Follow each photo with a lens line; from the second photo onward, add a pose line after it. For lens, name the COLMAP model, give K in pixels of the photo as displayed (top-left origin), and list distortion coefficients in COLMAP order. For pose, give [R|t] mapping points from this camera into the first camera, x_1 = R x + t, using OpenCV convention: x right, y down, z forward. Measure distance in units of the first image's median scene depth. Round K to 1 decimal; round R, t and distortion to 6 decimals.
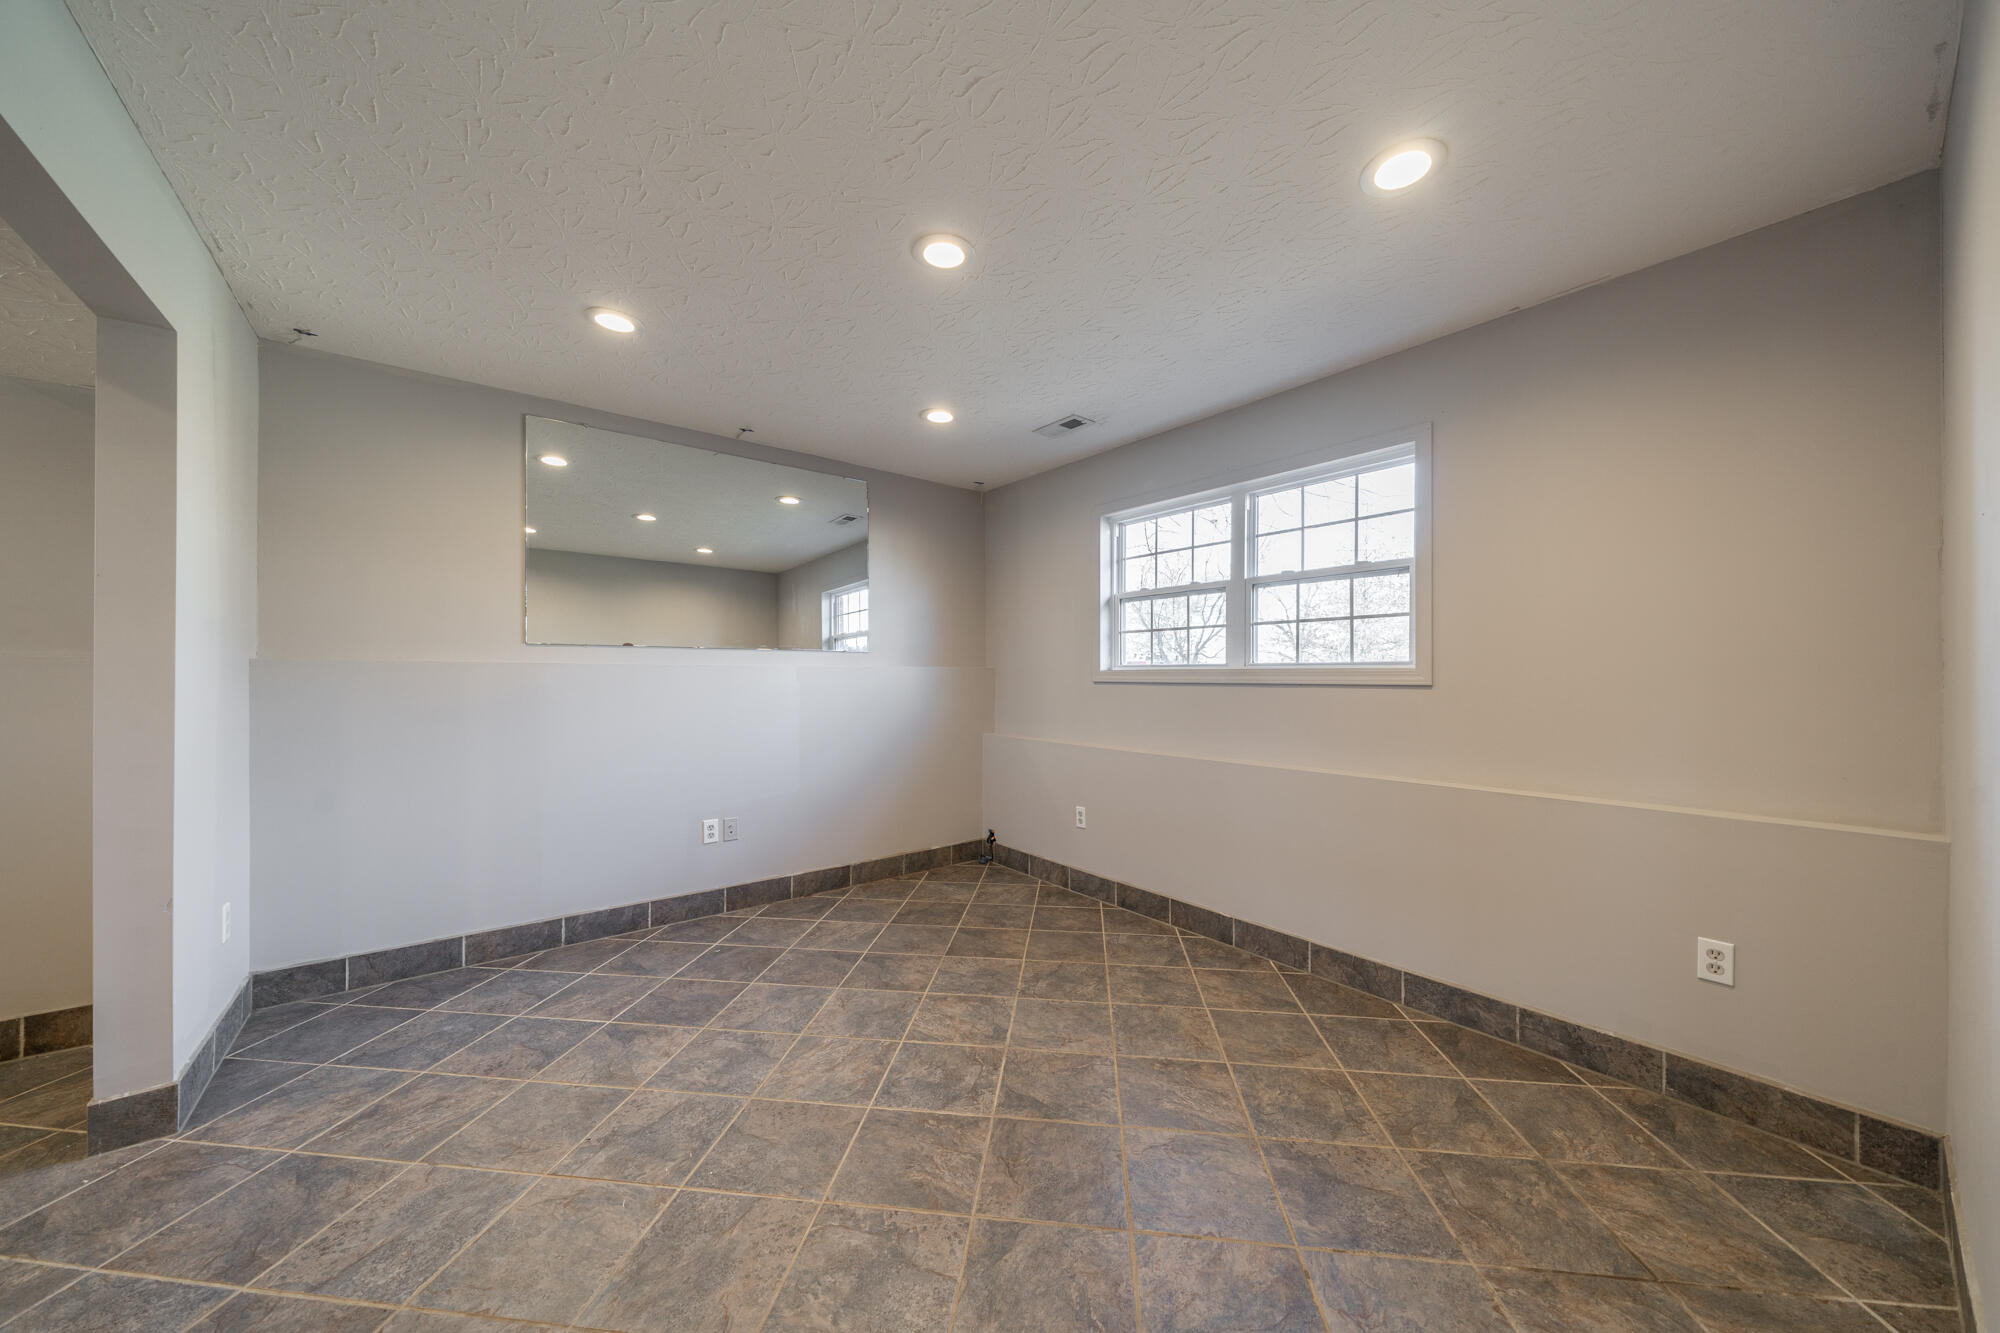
lens RADIAL K [[675.6, 0, 1004.8], [0, 675.6, 669.4], [0, 0, 1]] dist [0.000036, -0.000349]
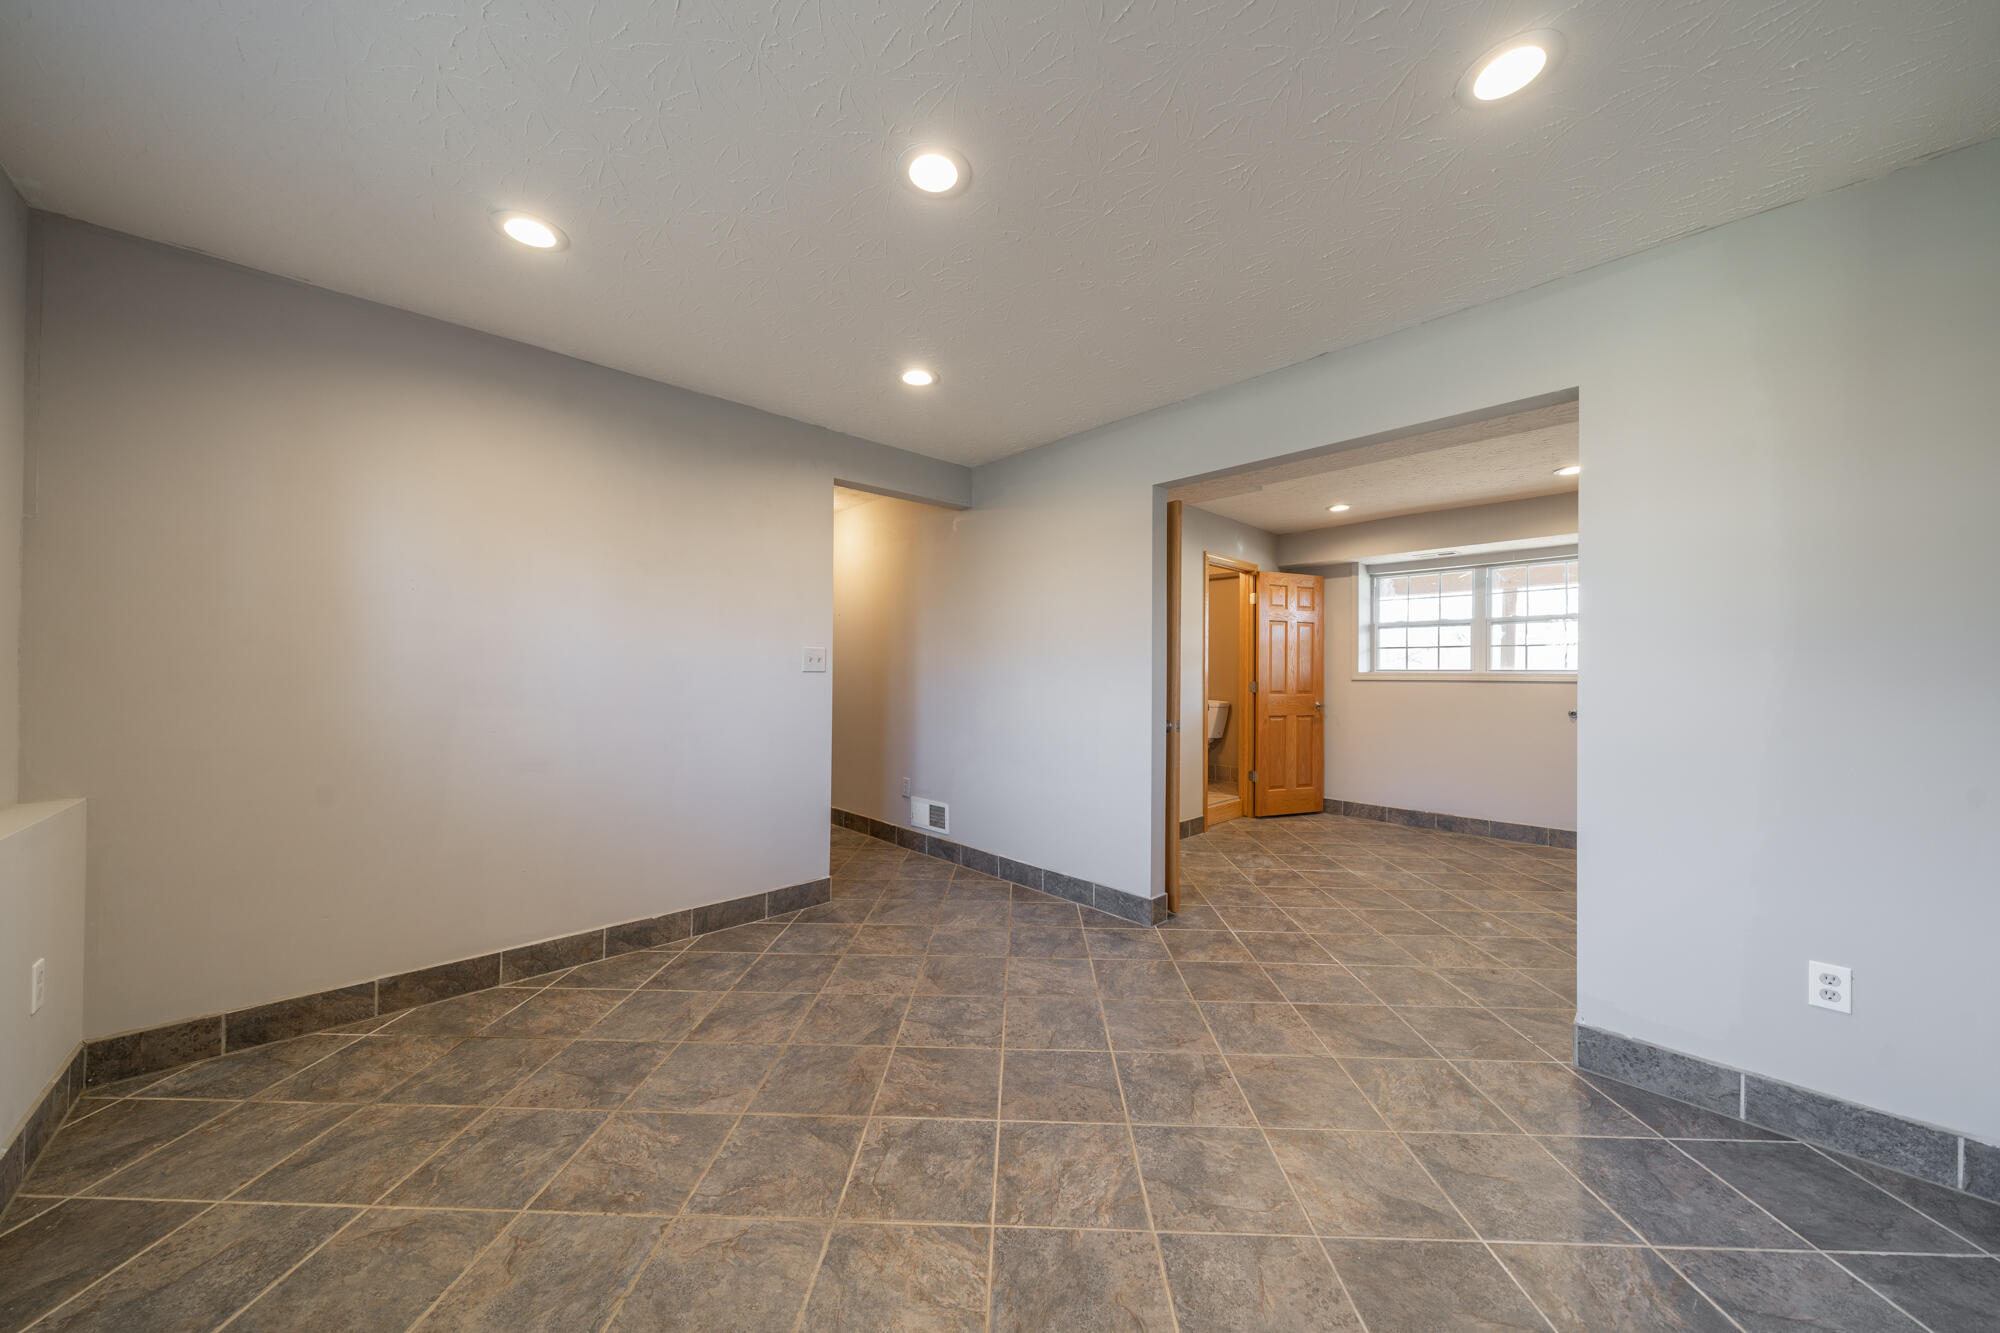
lens RADIAL K [[675.6, 0, 1004.8], [0, 675.6, 669.4], [0, 0, 1]] dist [0.000036, -0.000349]
pose [[-0.996354, -0.011436, -0.084540, -0.118052], [-0.009790, 0.999755, -0.019863, 0.026016], [0.084747, -0.018963, -0.996222, 1.928699]]
